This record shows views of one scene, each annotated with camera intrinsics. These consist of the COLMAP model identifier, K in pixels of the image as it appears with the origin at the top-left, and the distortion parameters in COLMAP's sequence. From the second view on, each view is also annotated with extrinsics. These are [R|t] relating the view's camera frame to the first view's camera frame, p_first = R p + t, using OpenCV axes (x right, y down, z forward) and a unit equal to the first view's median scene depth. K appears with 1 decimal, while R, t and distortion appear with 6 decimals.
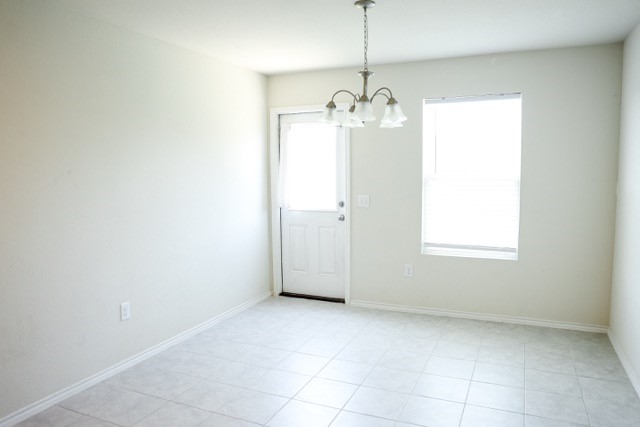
lens RADIAL K [[438.8, 0, 323.2], [0, 438.8, 210.3], [0, 0, 1]] dist [-0.110111, 0.082620]
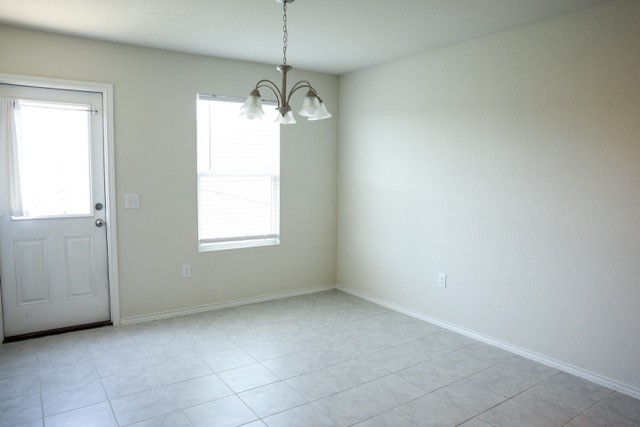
lens RADIAL K [[427.4, 0, 317.5], [0, 427.4, 209.9], [0, 0, 1]] dist [-0.062719, 0.001809]
pose [[0.548264, -0.060747, 0.834096, -0.435590], [0.062020, 0.997565, 0.031886, -0.008074], [-0.834003, 0.034249, 0.550697, 0.252284]]
